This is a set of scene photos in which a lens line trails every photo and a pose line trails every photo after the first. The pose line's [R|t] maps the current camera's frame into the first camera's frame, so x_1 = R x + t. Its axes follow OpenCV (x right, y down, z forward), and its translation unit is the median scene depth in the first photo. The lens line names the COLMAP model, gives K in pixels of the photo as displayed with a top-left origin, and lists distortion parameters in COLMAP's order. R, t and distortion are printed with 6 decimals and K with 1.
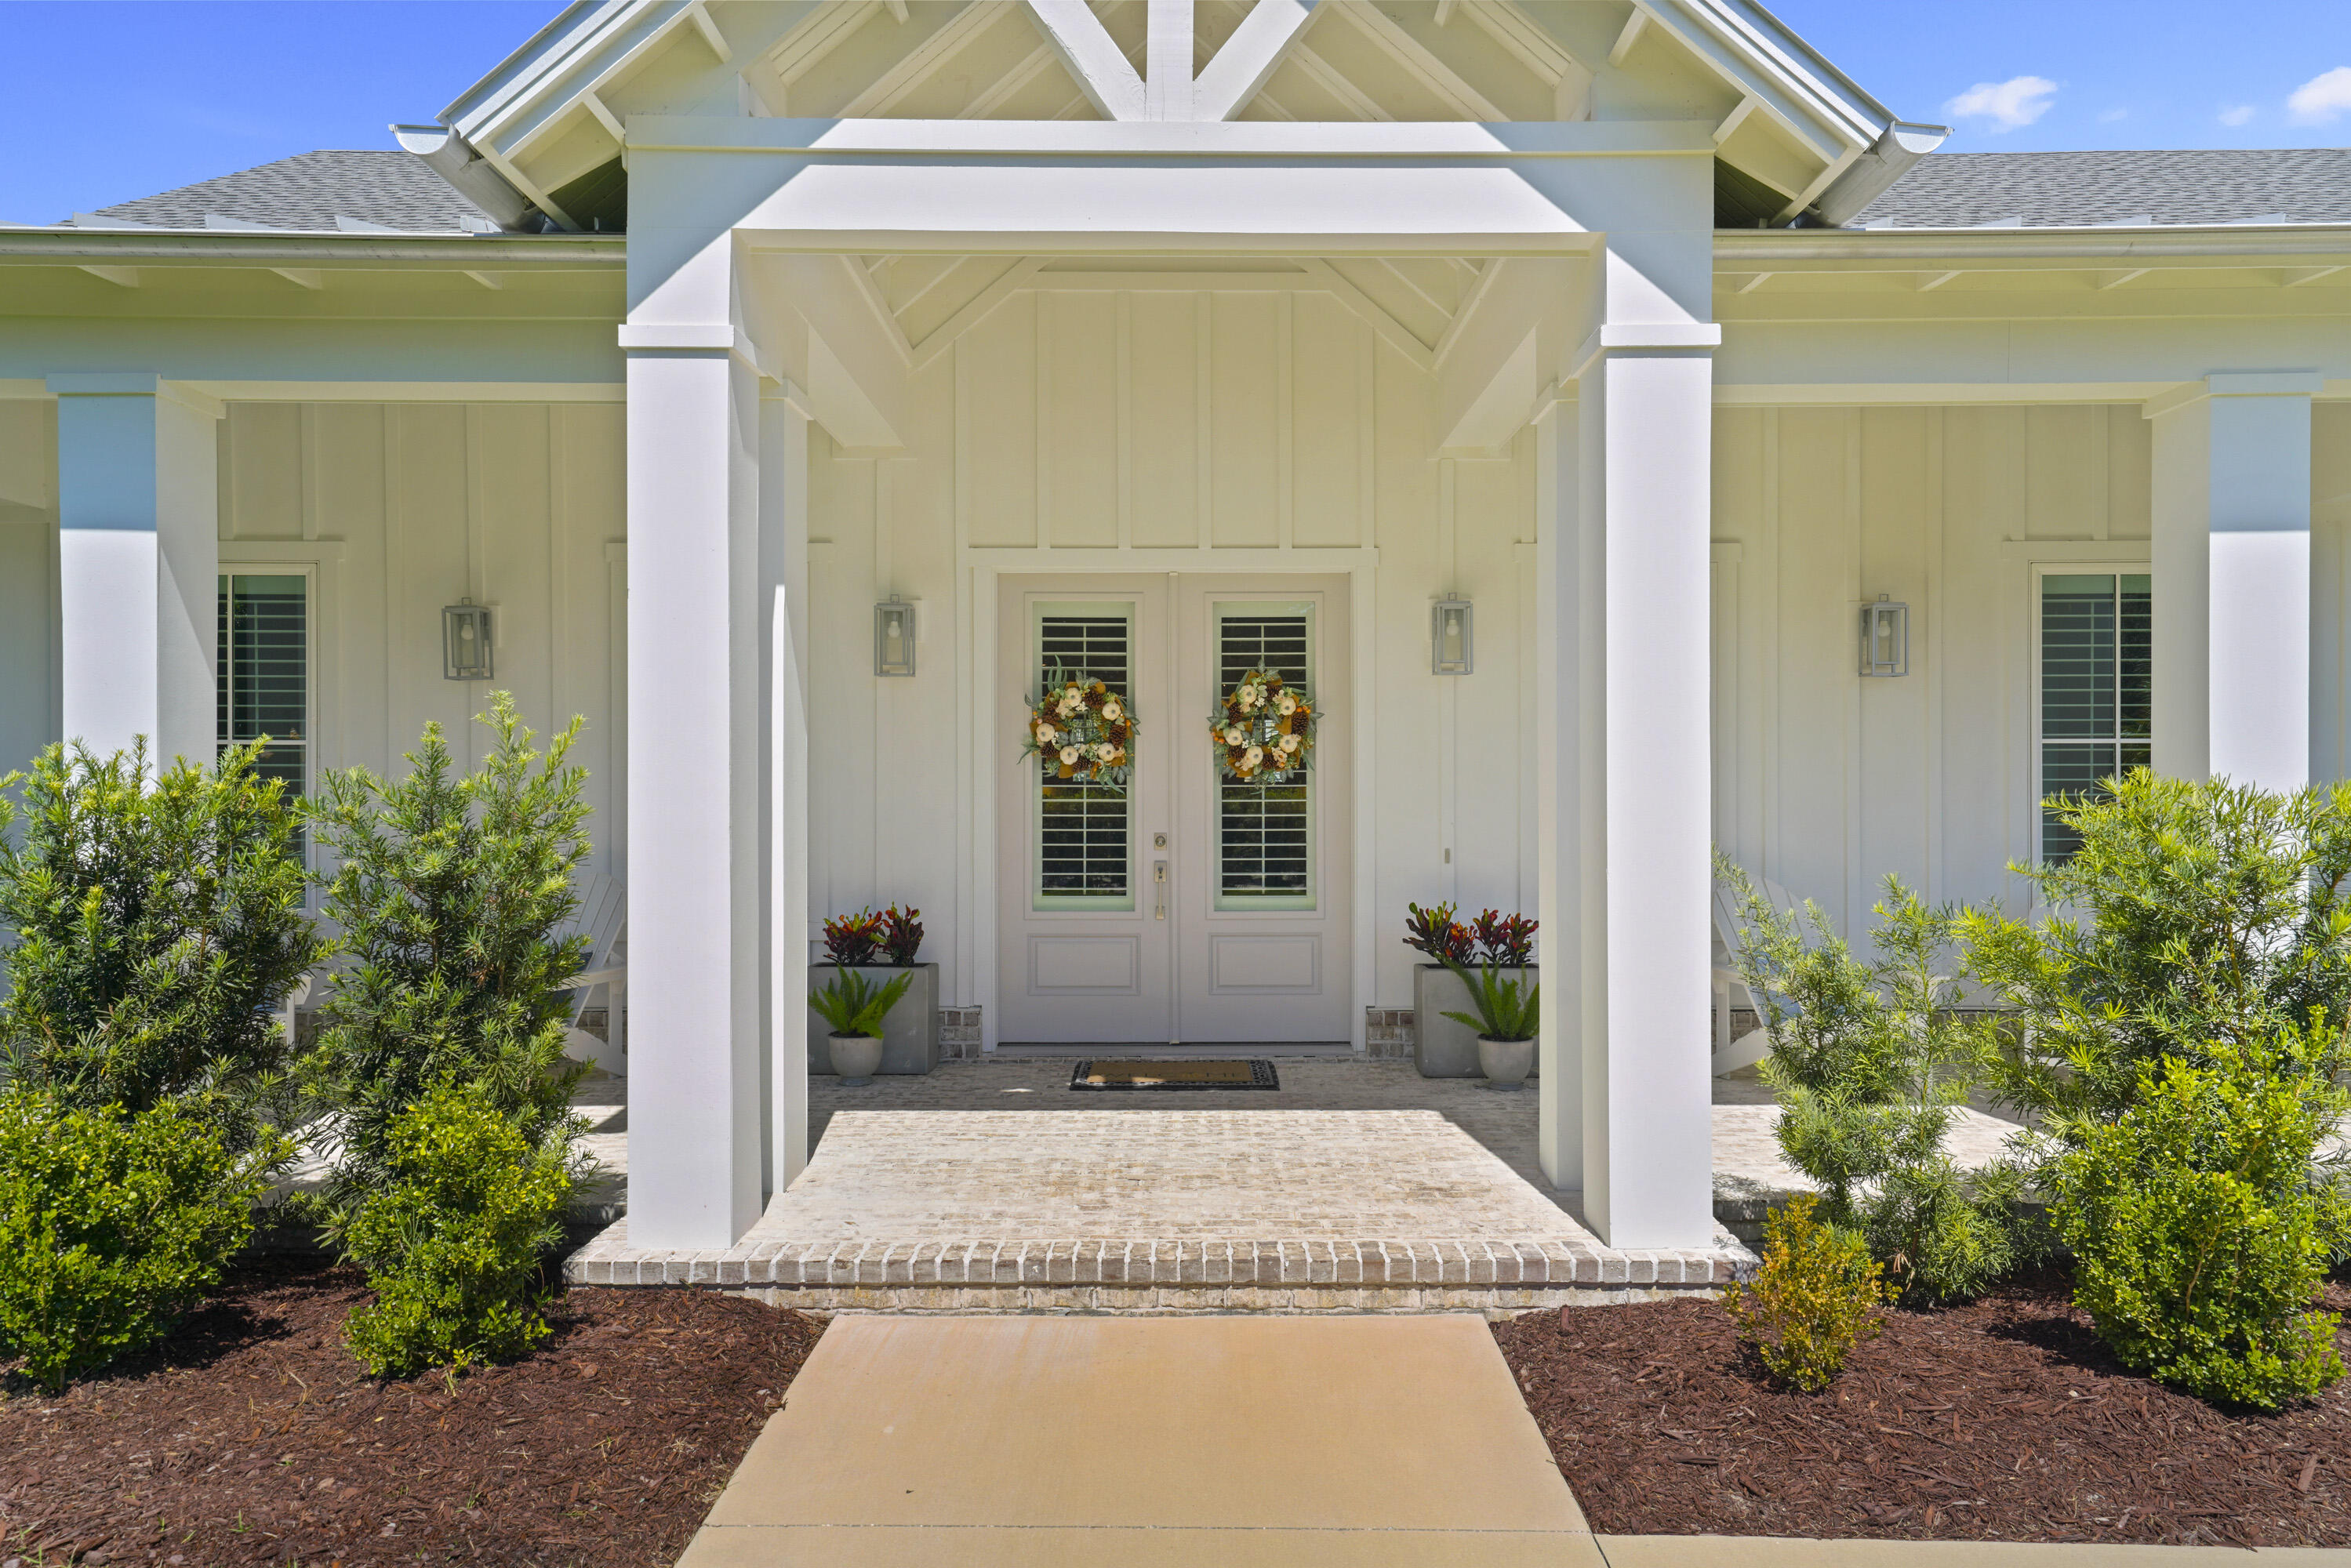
lens RADIAL K [[1497.0, 0, 1175.5], [0, 1497.0, 784.0], [0, 0, 1]] dist [0.027566, 0.001206]
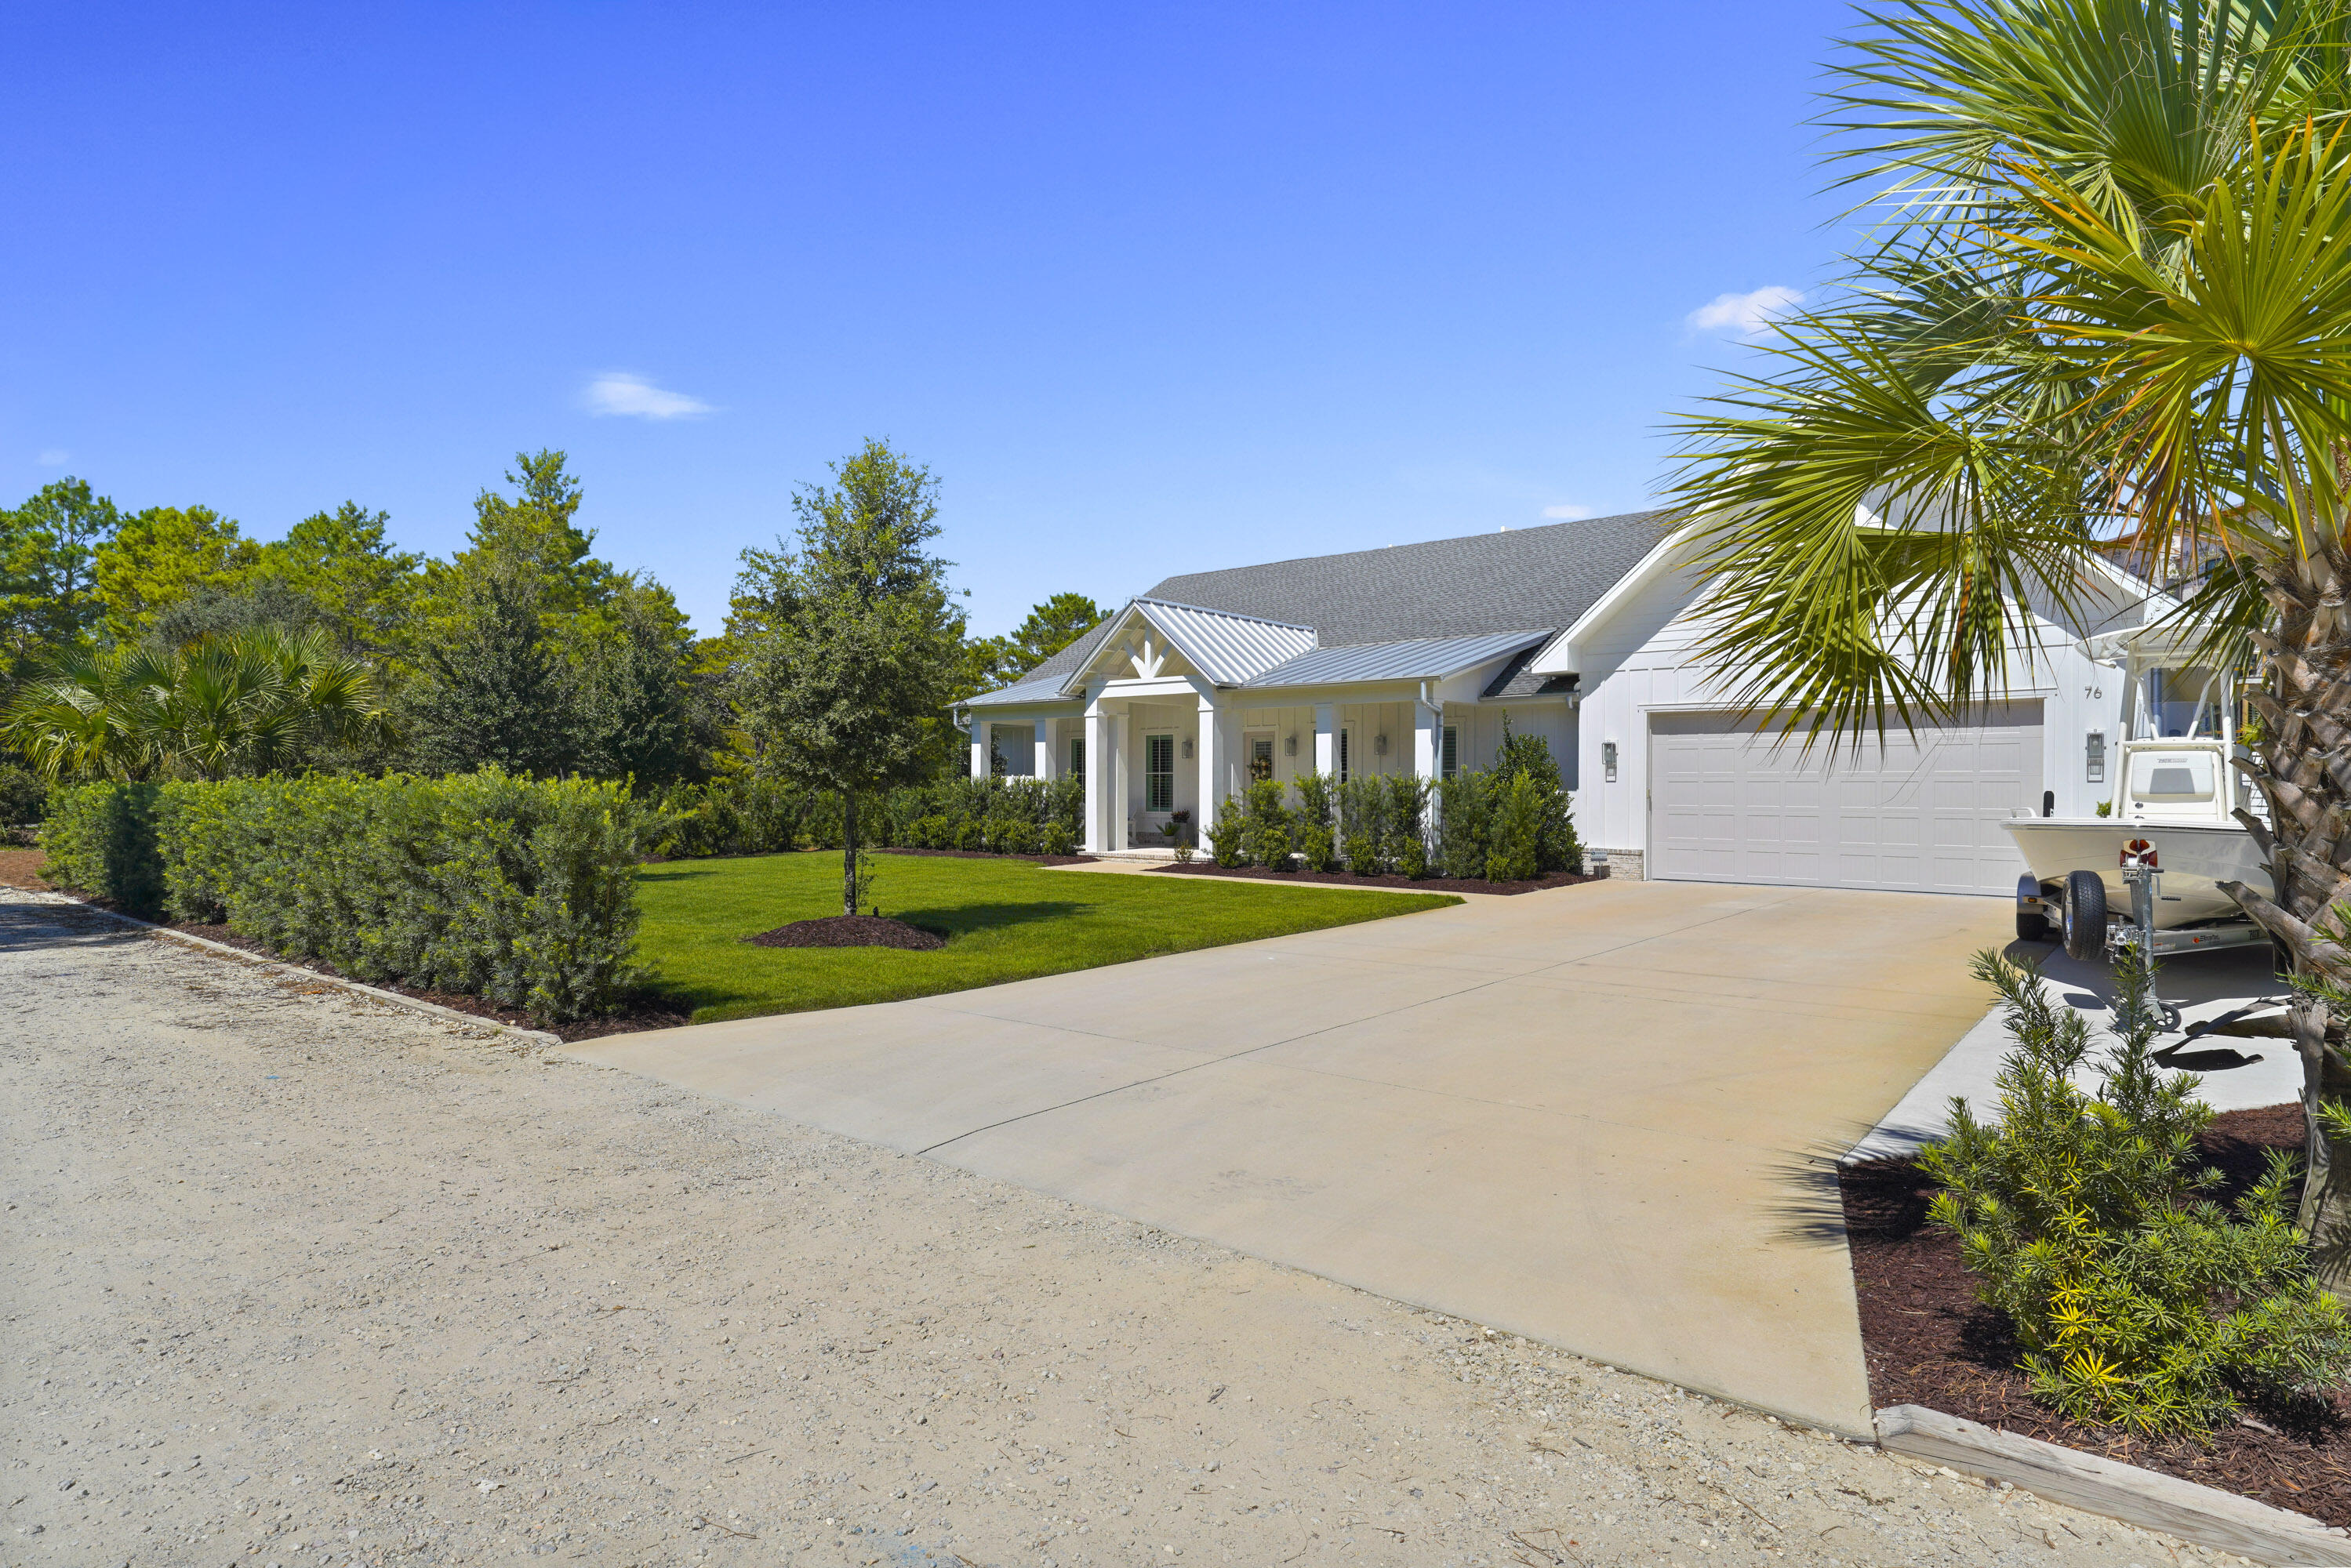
lens RADIAL K [[1265.0, 0, 1181.1], [0, 1265.0, 783.4], [0, 0, 1]] dist [0.010299, 0.001175]
pose [[0.762731, -0.001121, -0.646715, 3.590888], [-0.003030, 0.999981, -0.005308, 0.035512], [0.646709, 0.006008, 0.762713, -3.007320]]
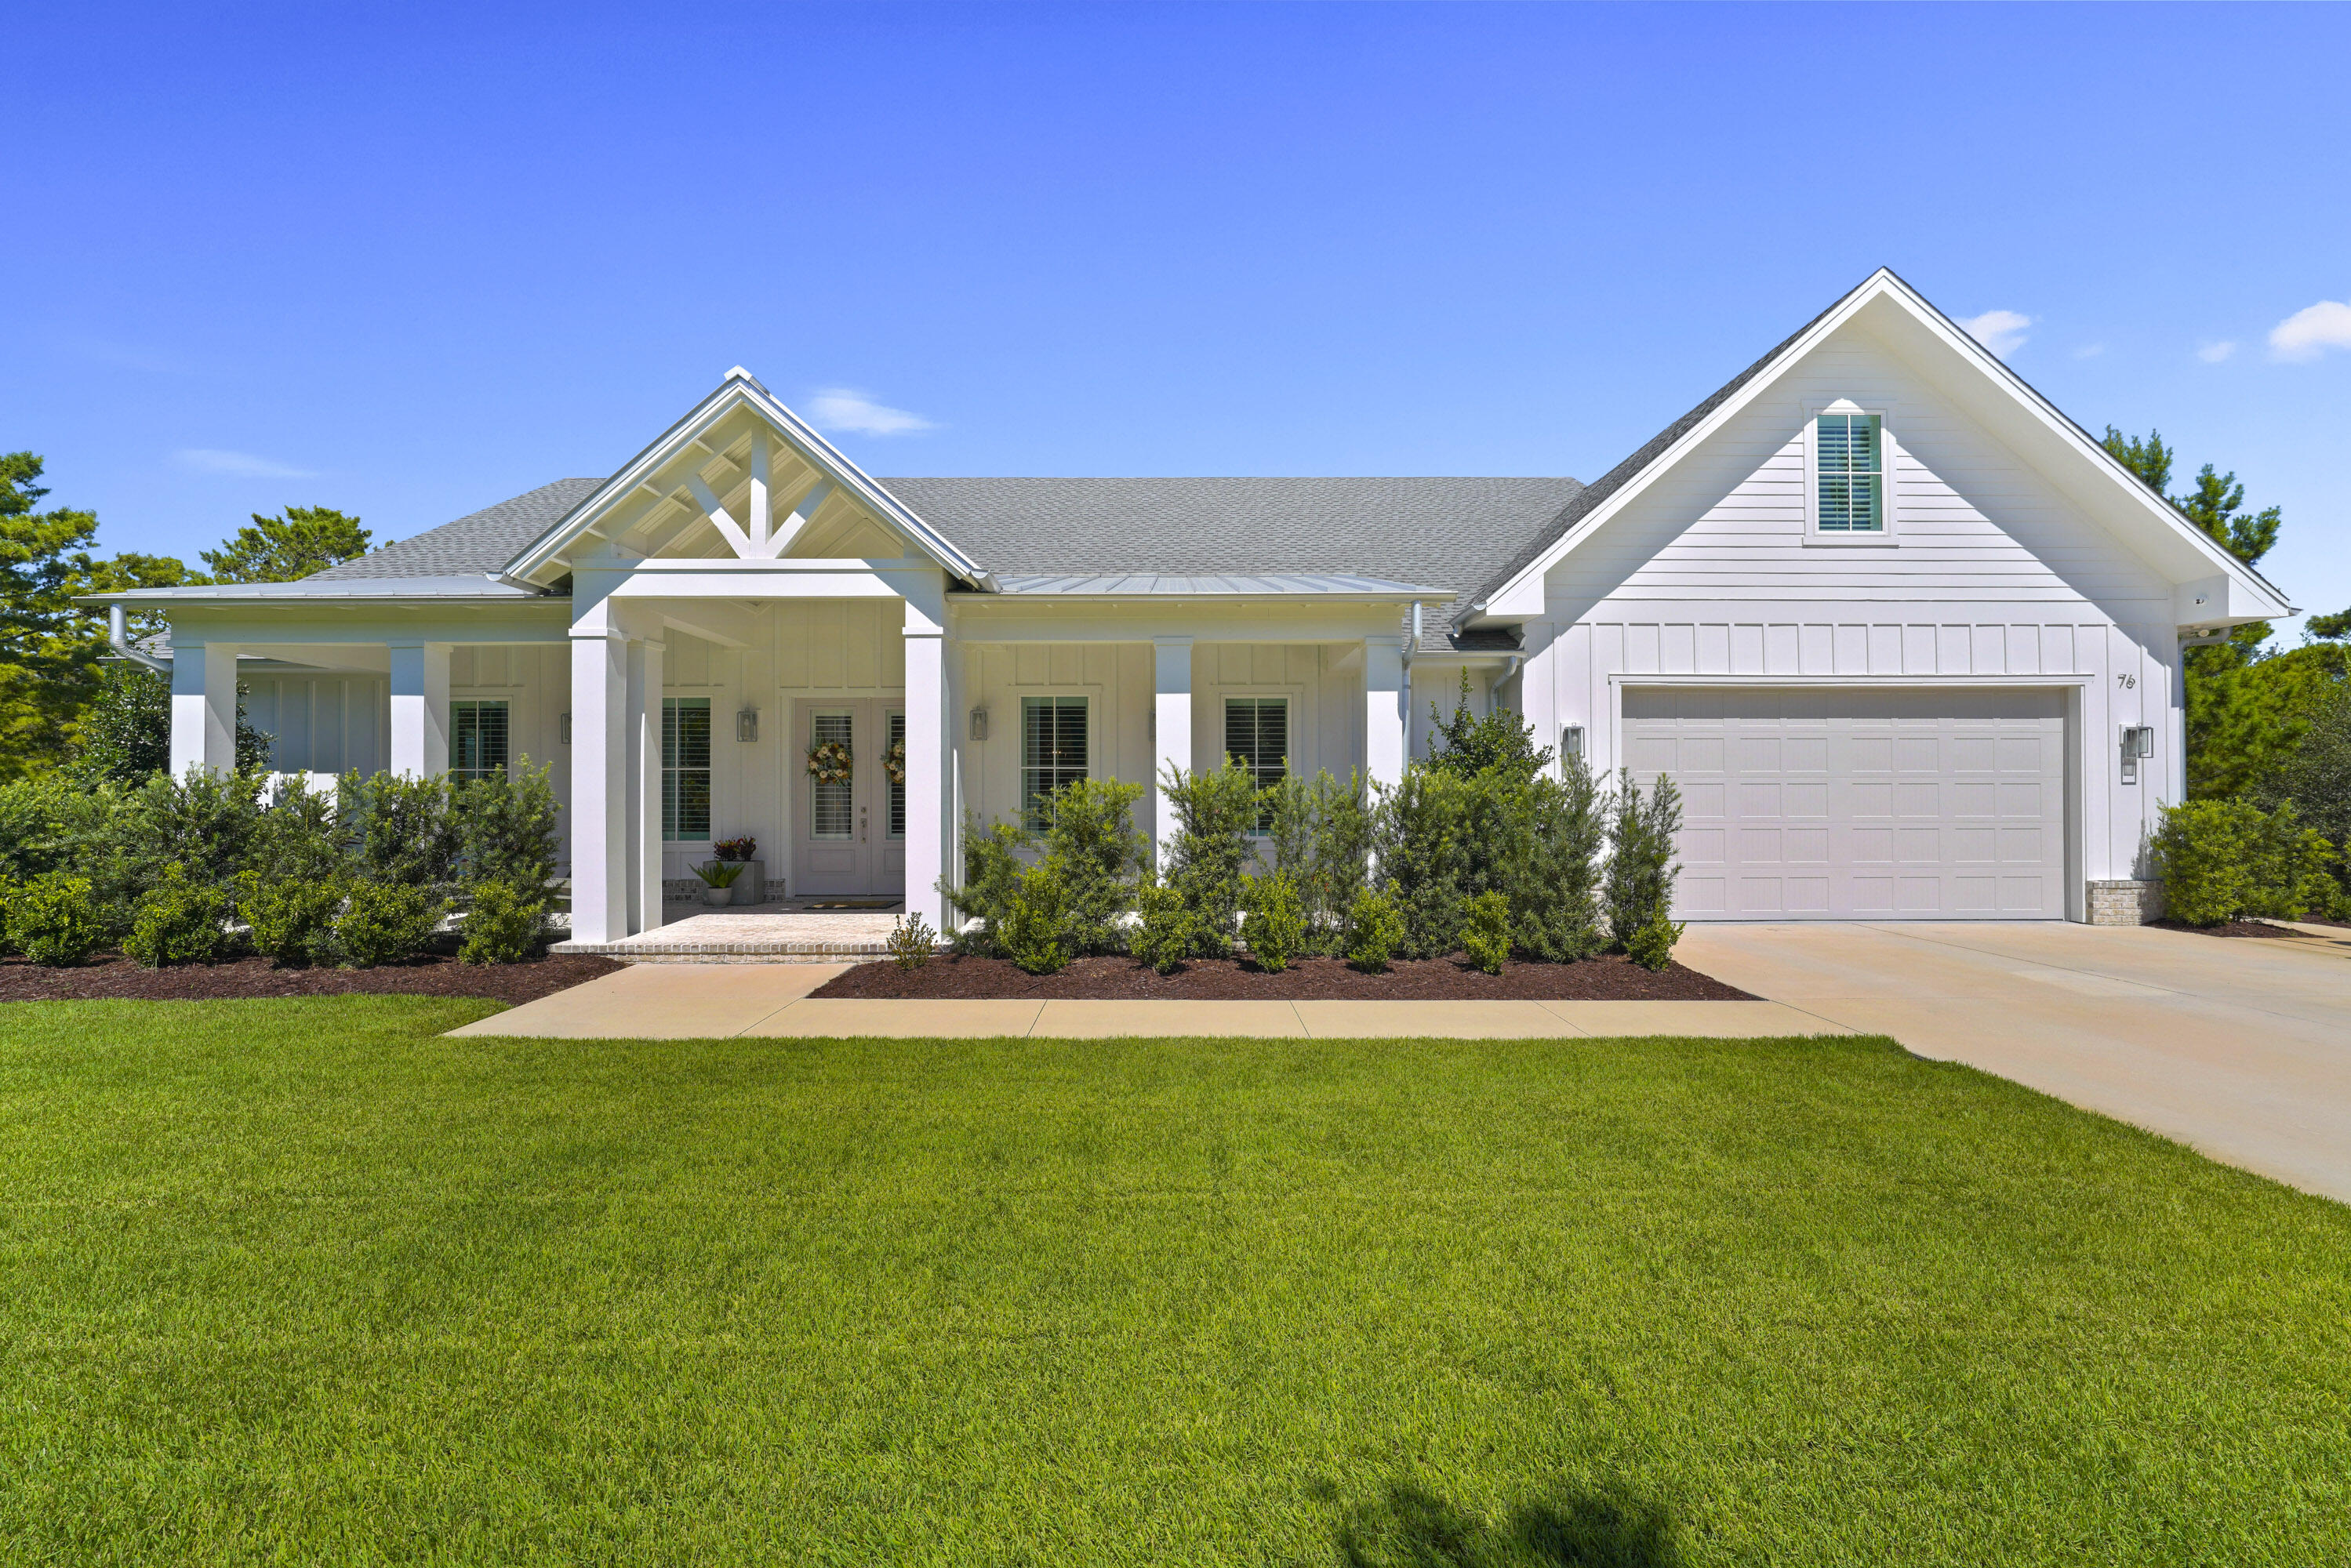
lens RADIAL K [[951.6, 0, 1175.5], [0, 951.6, 784.0], [0, 0, 1]] dist [-0.002051, -0.000058]
pose [[0.999980, -0.002334, -0.005820, 0.820482], [0.002286, 0.999964, -0.008207, 0.016778], [0.005839, 0.008193, 0.999949, -0.843728]]
